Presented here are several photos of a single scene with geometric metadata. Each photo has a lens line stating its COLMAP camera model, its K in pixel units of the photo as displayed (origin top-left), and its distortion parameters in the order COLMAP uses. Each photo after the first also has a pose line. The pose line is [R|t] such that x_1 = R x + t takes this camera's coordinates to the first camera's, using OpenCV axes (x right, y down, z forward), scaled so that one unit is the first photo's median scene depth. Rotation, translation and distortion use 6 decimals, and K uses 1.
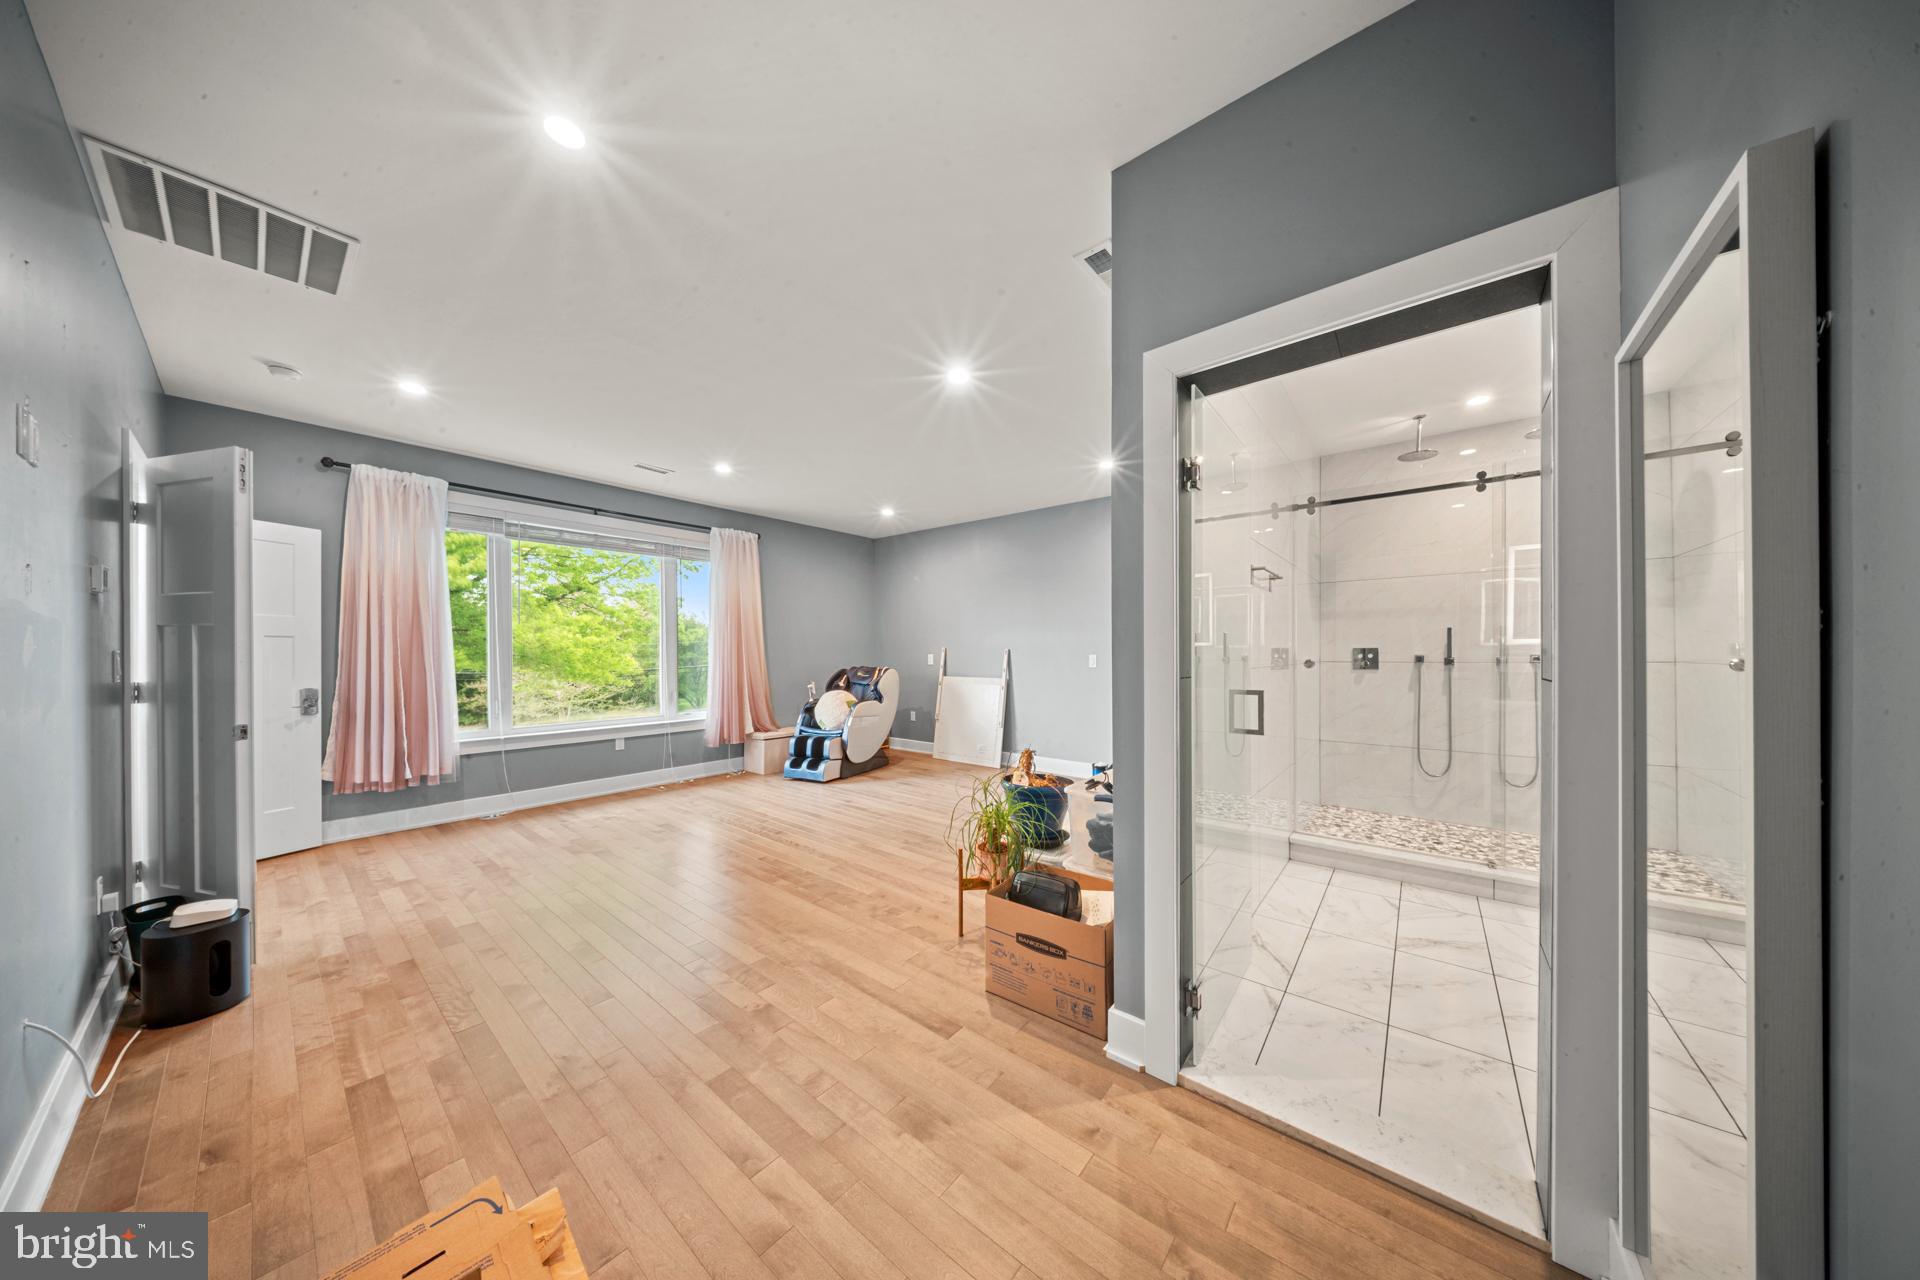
lens RADIAL K [[575.2, 0, 971.7], [0, 575.2, 642.4], [0, 0, 1]] dist [-0.007169, -0.000084]
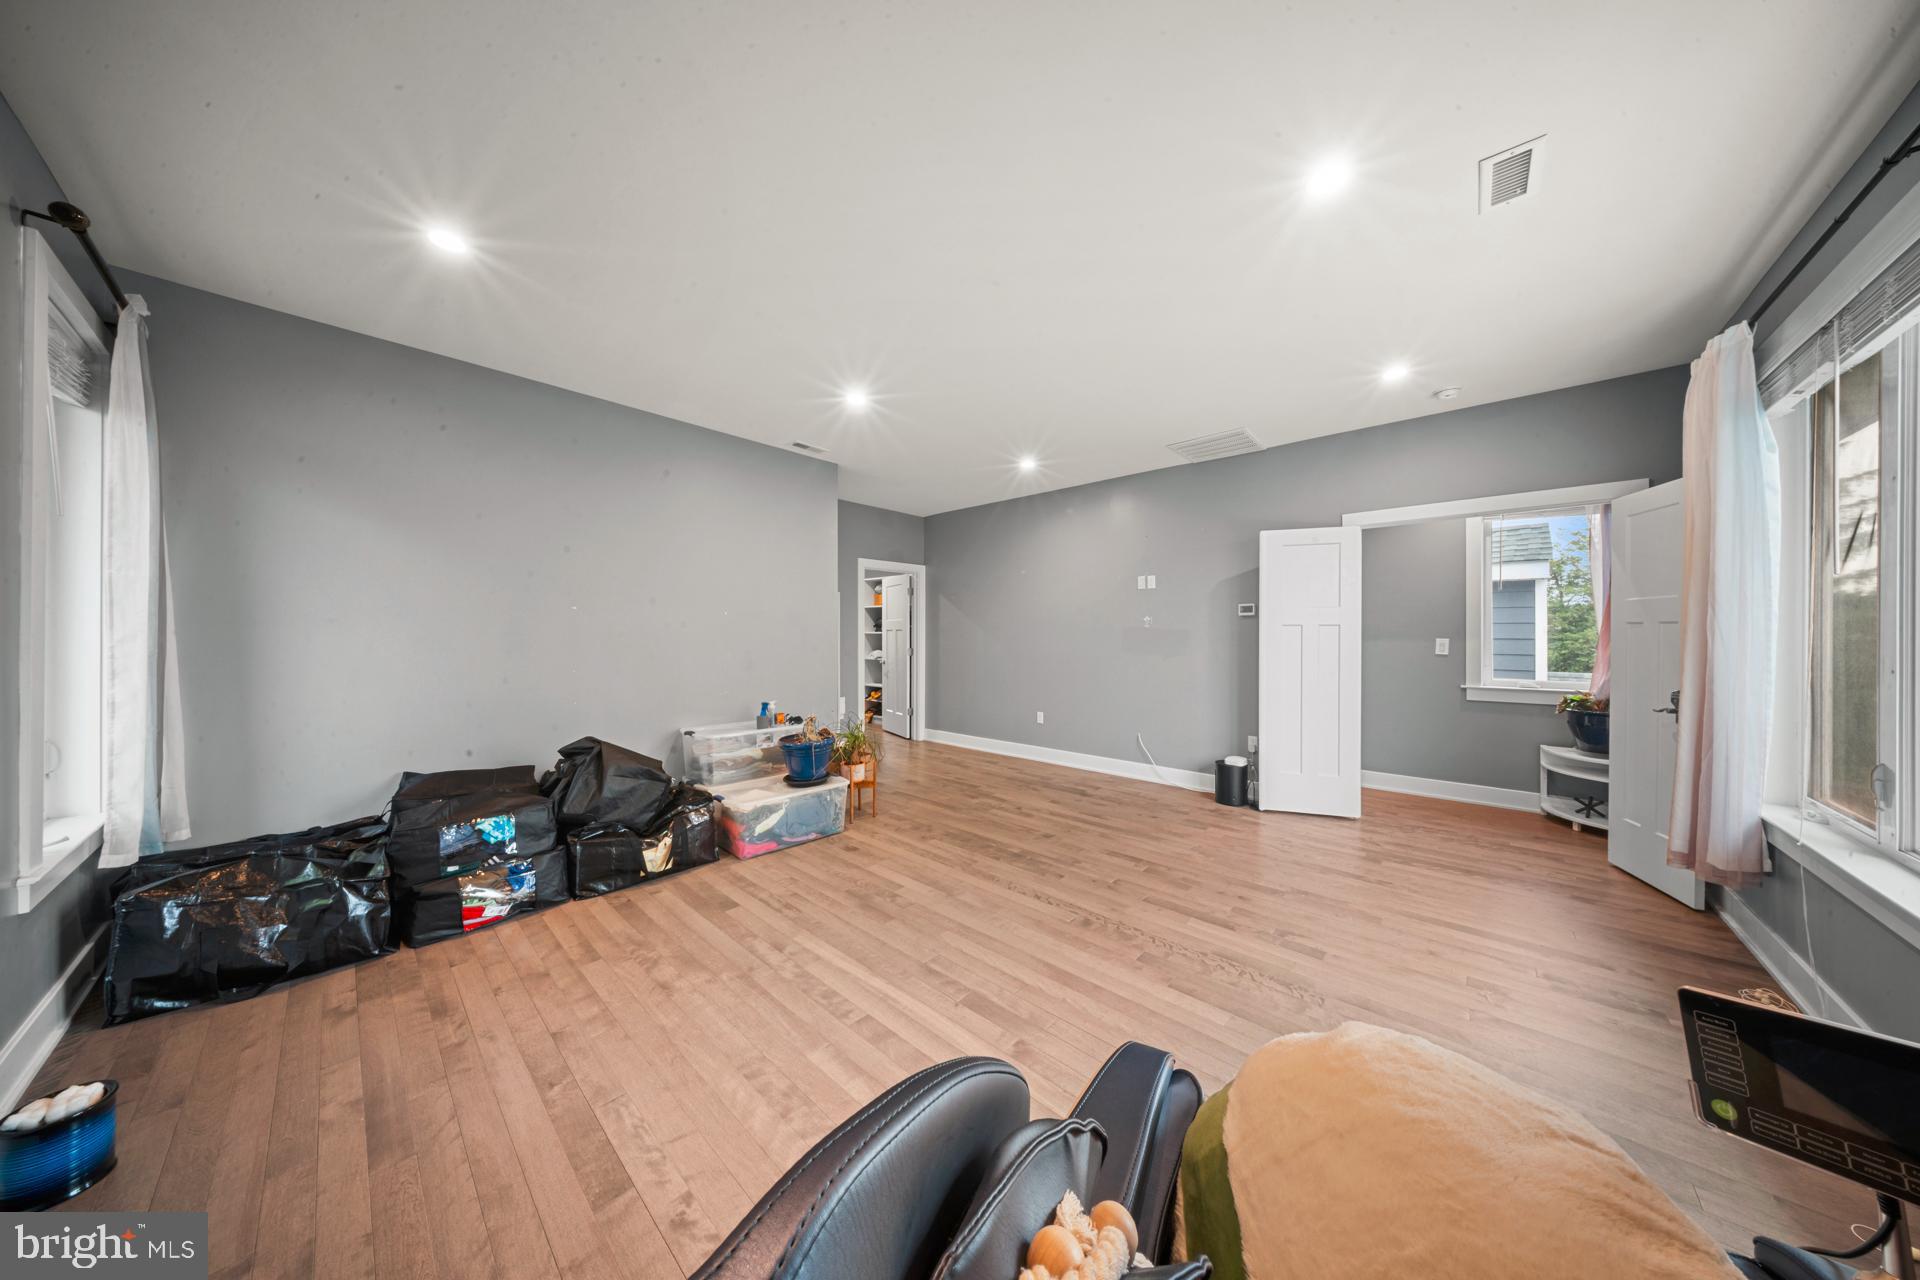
lens RADIAL K [[572.6, 0, 968.6], [0, 572.6, 649.7], [0, 0, 1]] dist [-0.001225, -0.000274]
pose [[-0.997958, 0.002668, 0.063816, -0.320336], [0.002656, 0.999996, -0.000268, 0.032902], [-0.063817, -0.000098, -0.997962, 2.146793]]
